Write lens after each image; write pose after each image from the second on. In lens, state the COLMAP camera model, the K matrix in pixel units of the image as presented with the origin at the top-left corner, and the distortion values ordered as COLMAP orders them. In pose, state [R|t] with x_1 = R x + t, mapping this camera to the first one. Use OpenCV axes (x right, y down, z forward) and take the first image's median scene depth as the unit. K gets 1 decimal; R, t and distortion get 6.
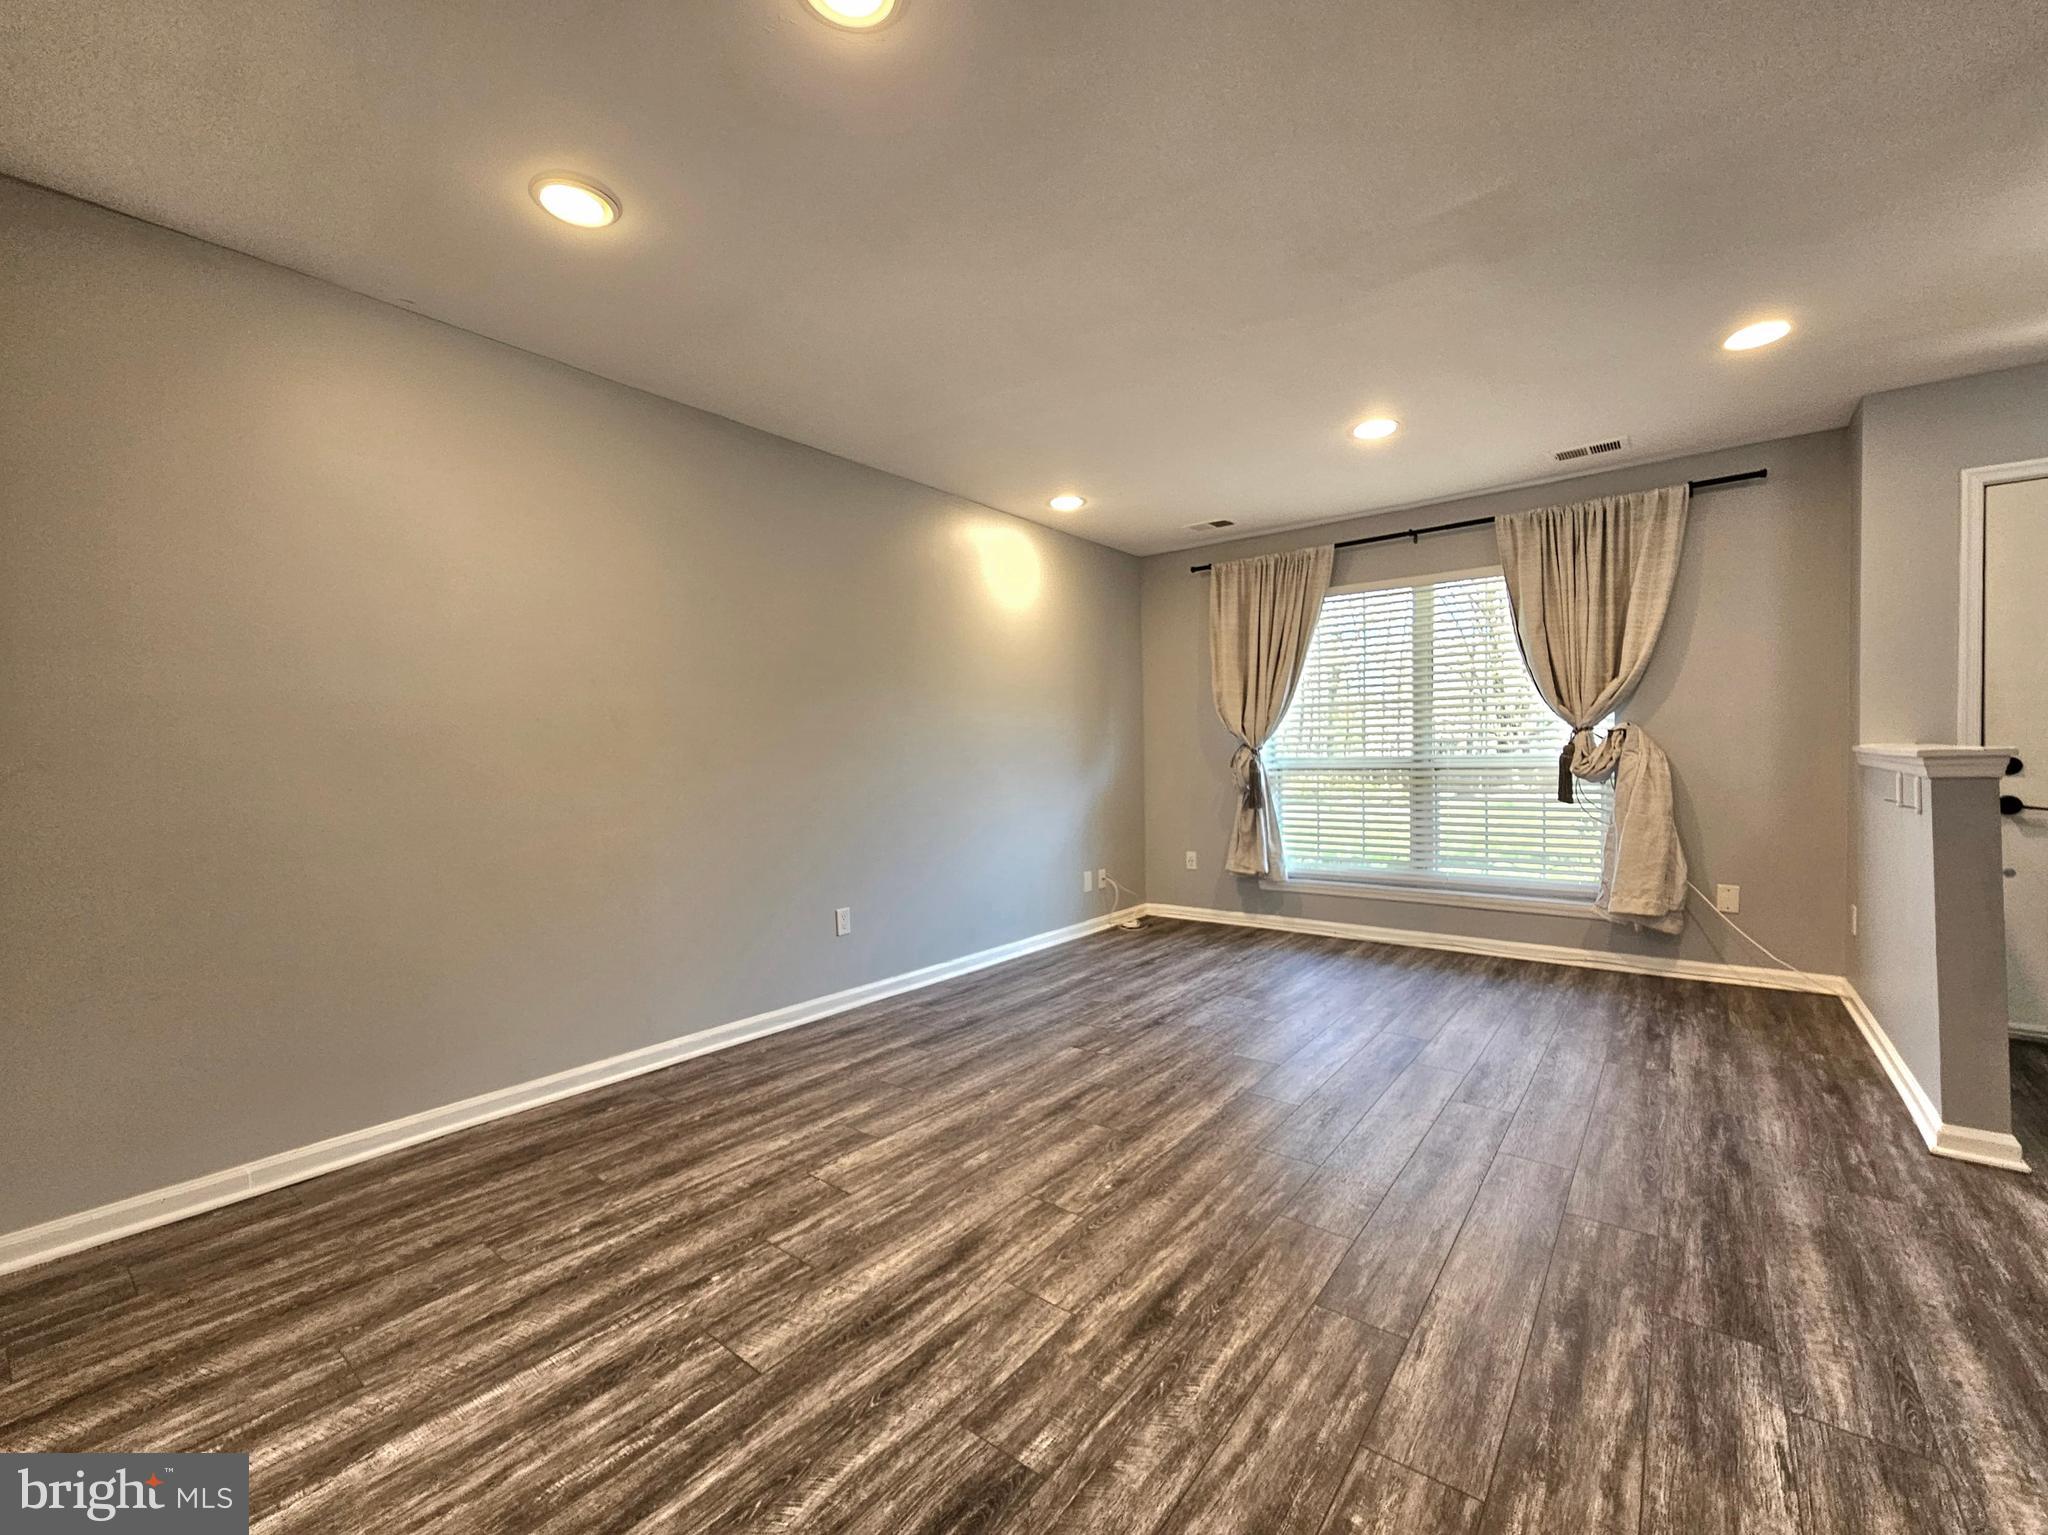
lens RADIAL K [[852.0, 0, 1026.5], [0, 852.0, 787.9], [0, 0, 1]] dist [-0.000593, 0.001263]
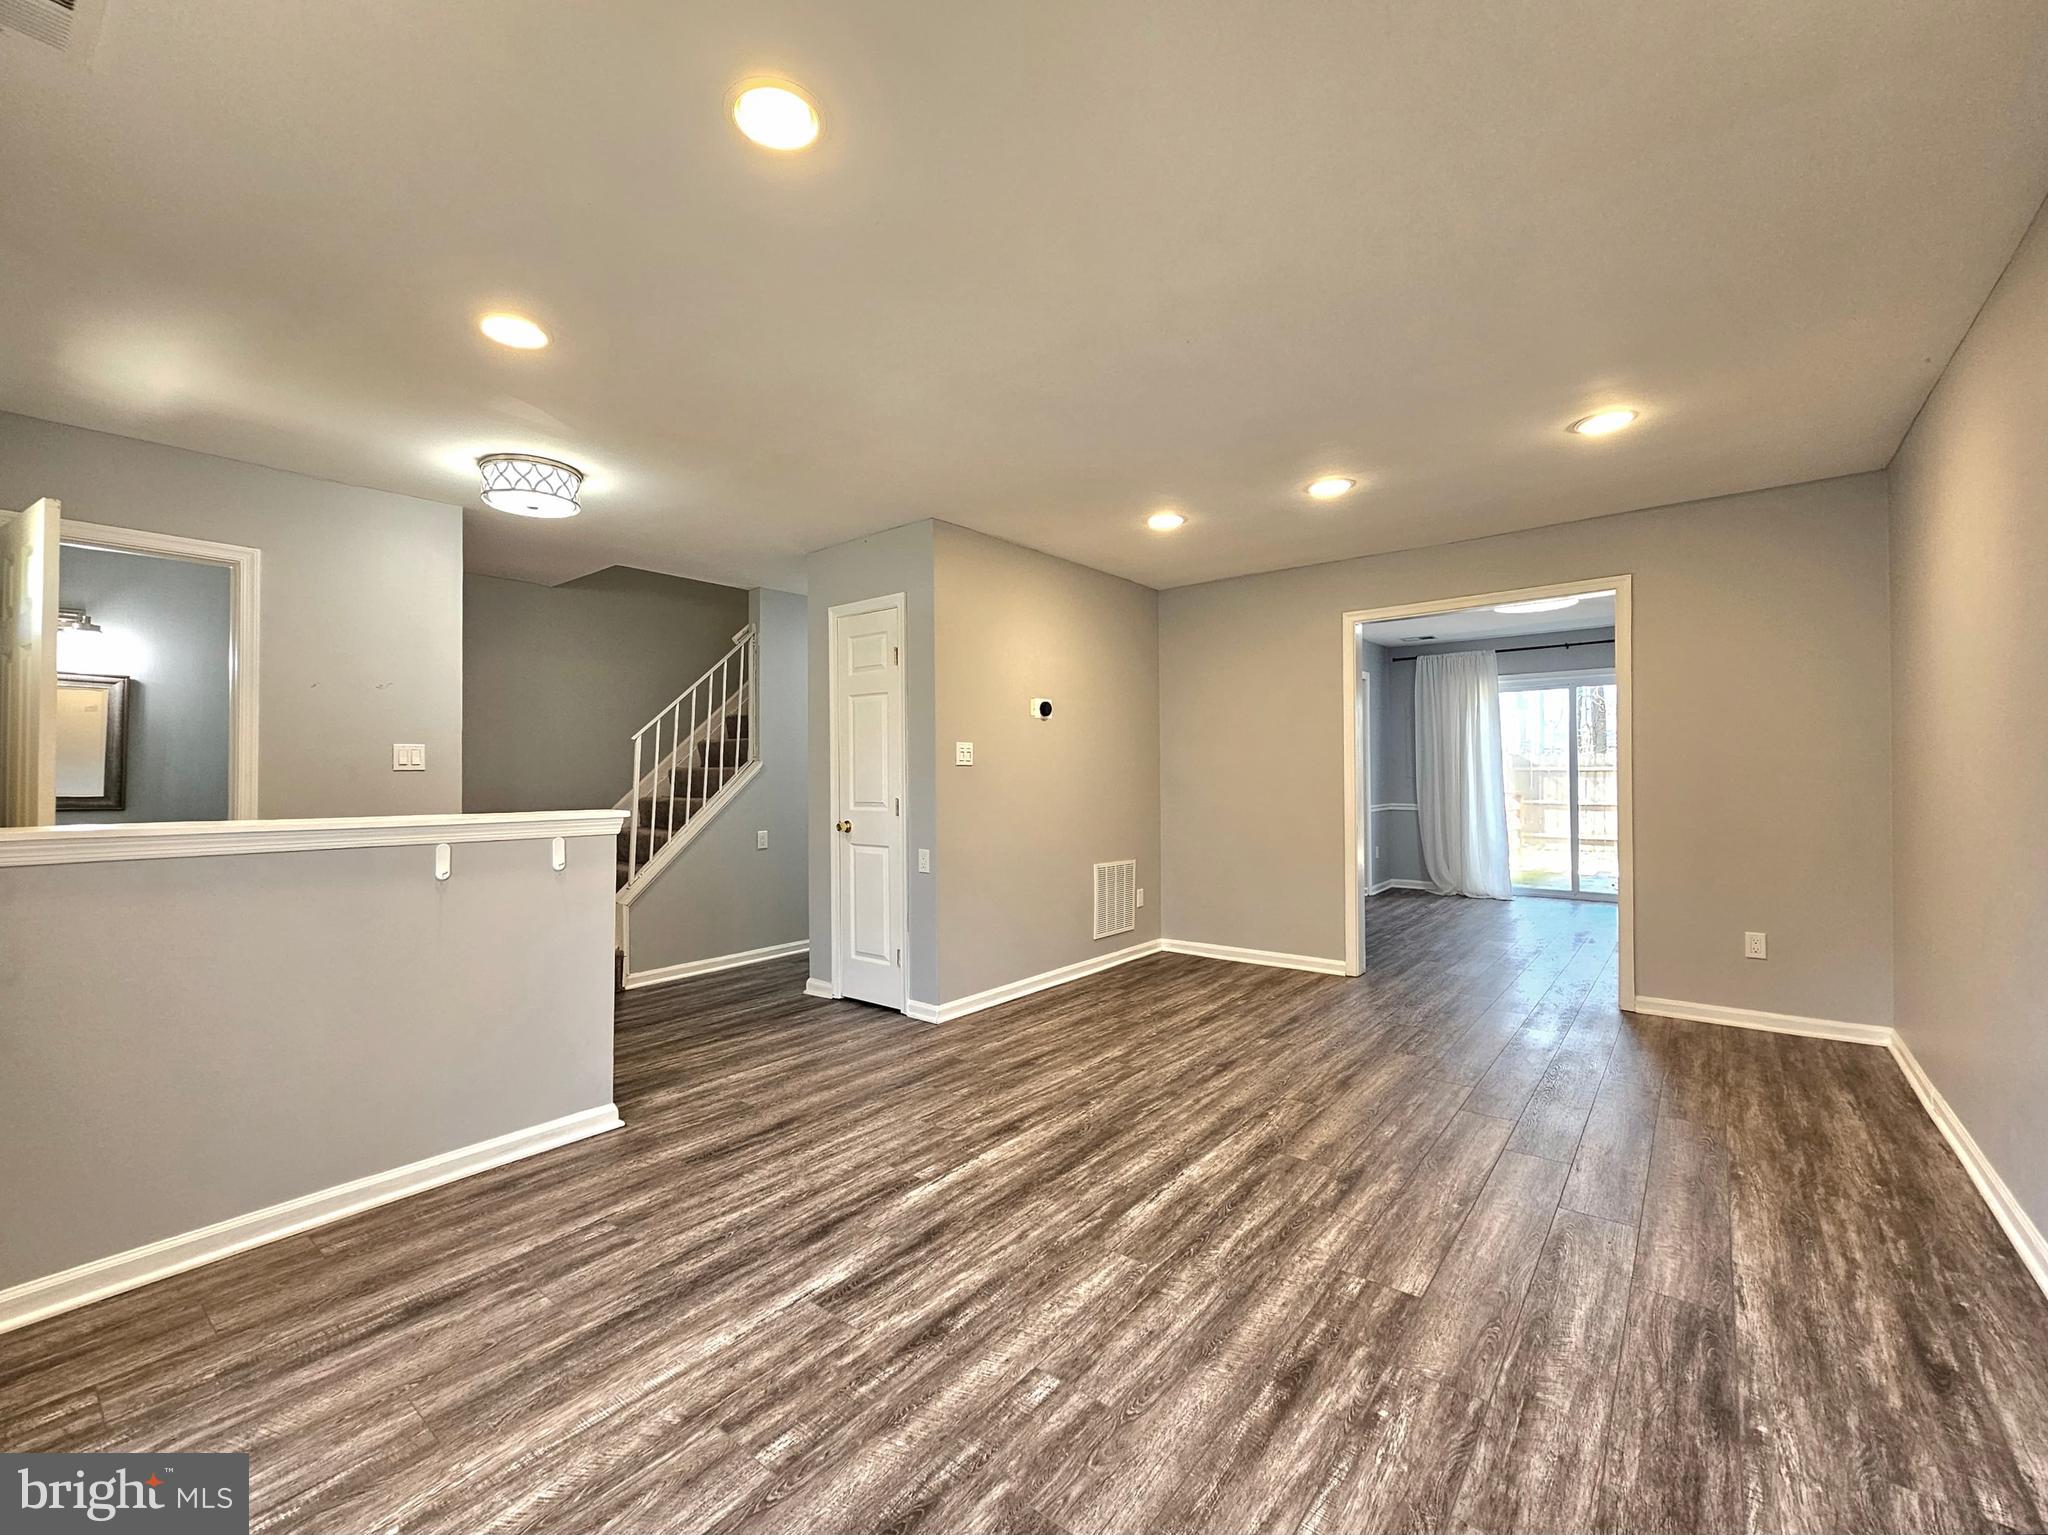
lens RADIAL K [[847.3, 0, 1028.6], [0, 847.3, 762.6], [0, 0, 1]] dist [0.001268, 0.000457]
pose [[-0.999564, 0.028391, 0.008157, 0.427691], [0.028556, 0.999375, 0.020837, -0.117789], [-0.007560, 0.021061, -0.999750, 2.206443]]
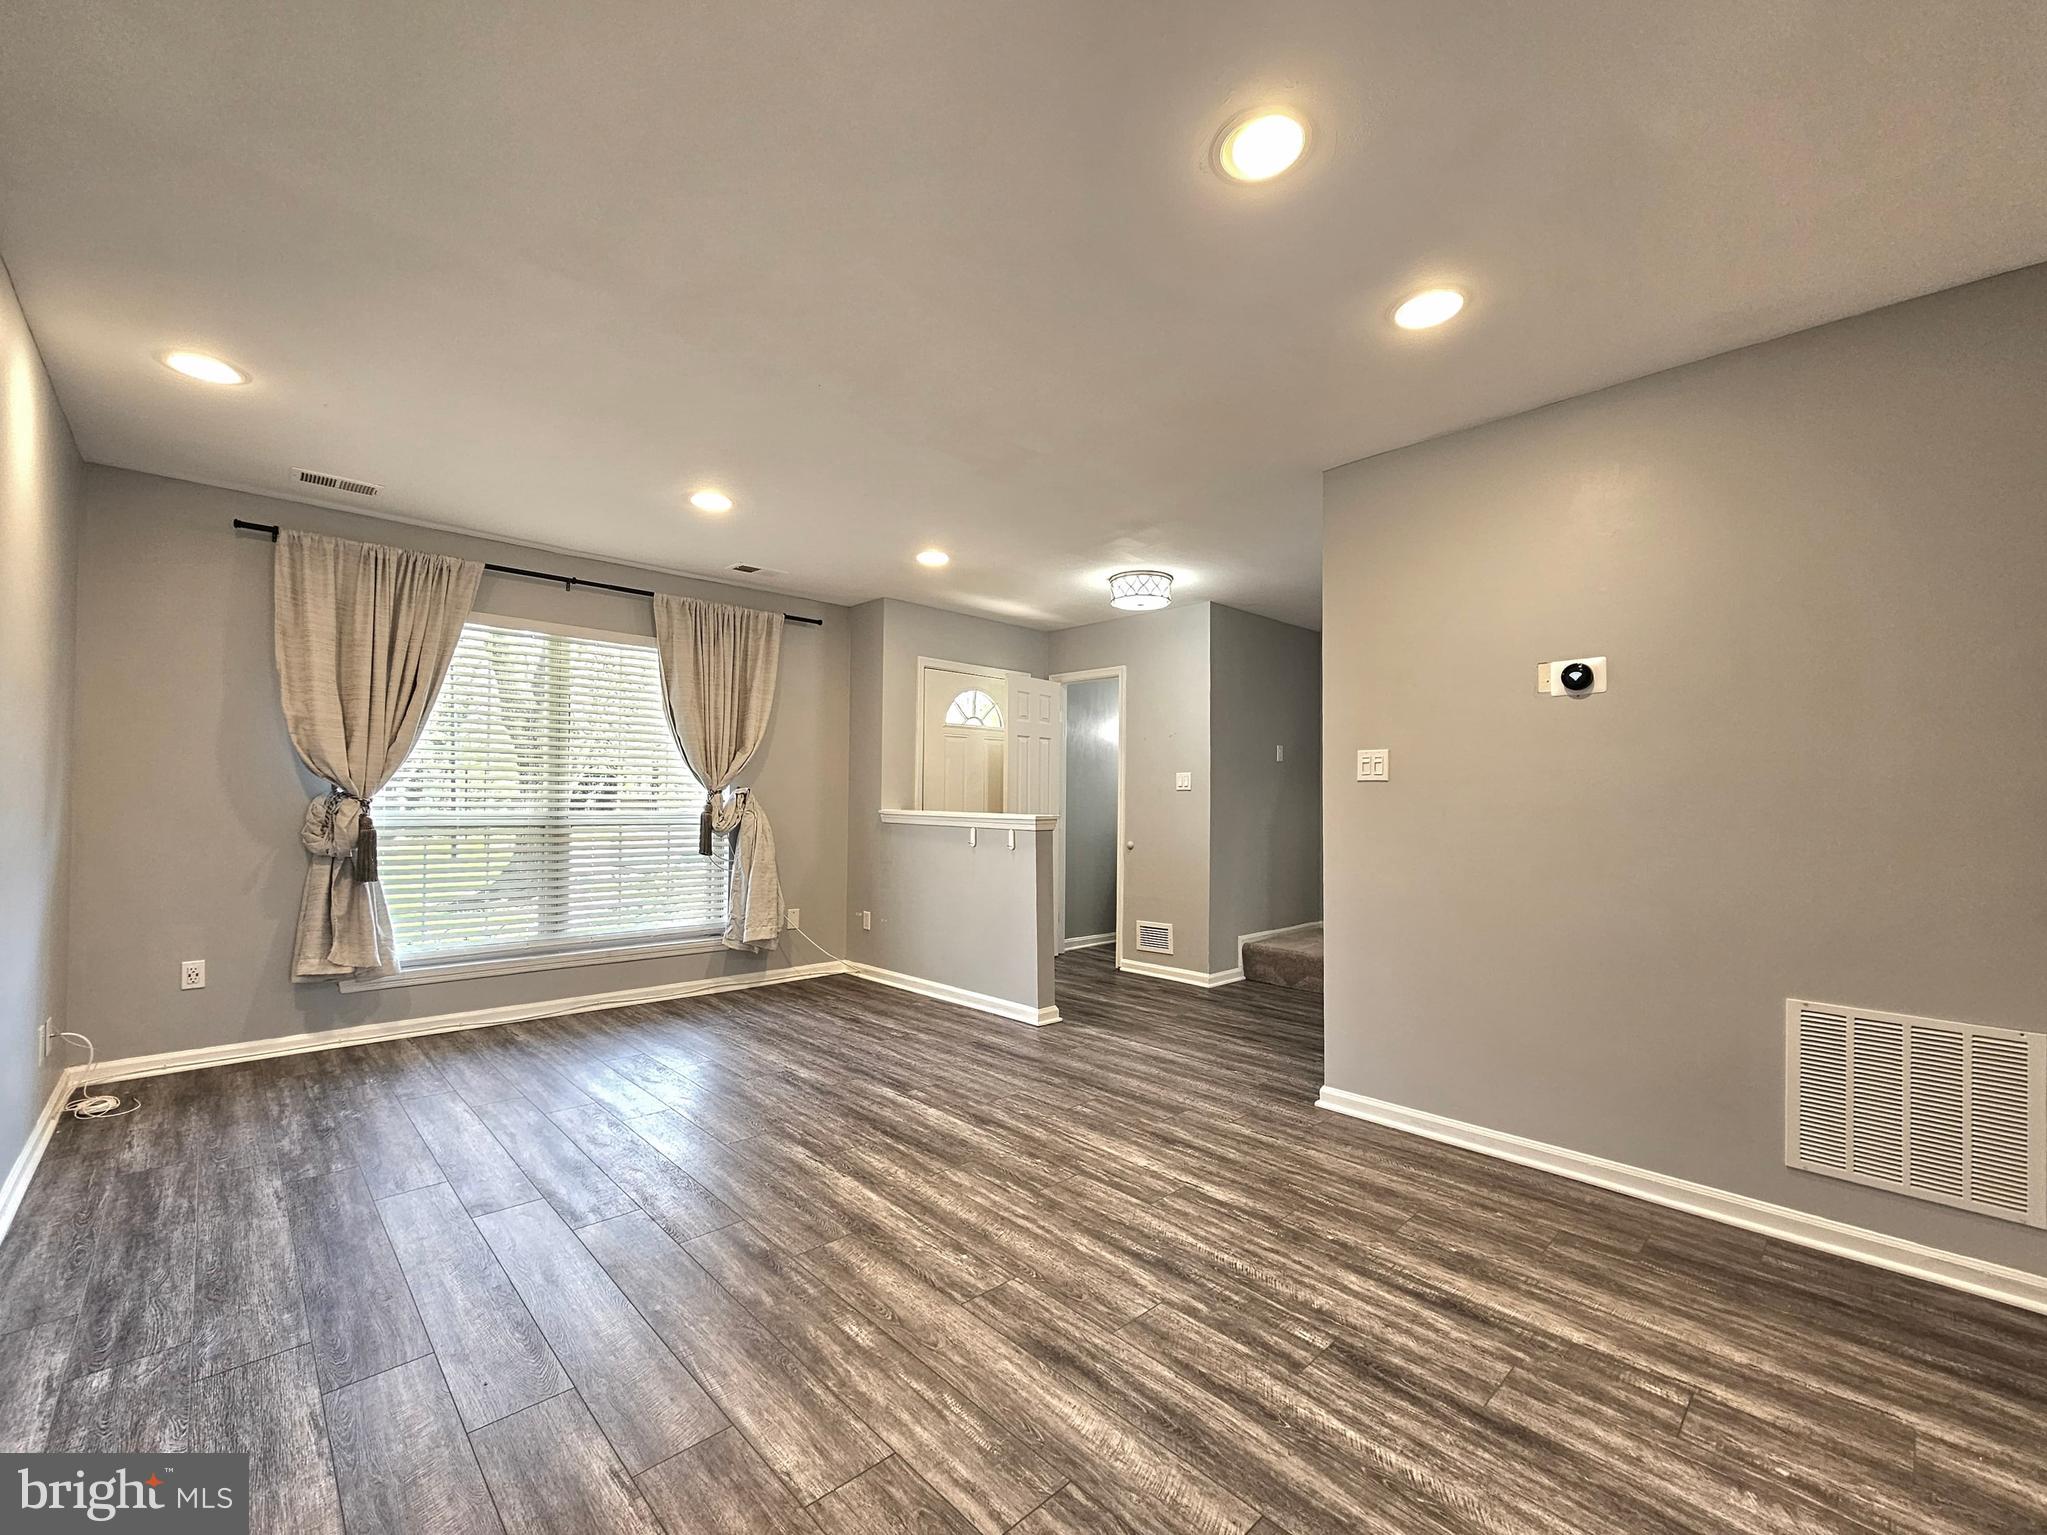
lens RADIAL K [[851.6, 0, 1026.0], [0, 851.6, 787.9], [0, 0, 1]] dist [-0.000593, 0.001263]
pose [[0.138301, 0.036407, 0.989721, -0.841127], [0.024047, 0.998906, -0.040105, -0.030019], [-0.990098, 0.029347, 0.137274, 0.736338]]
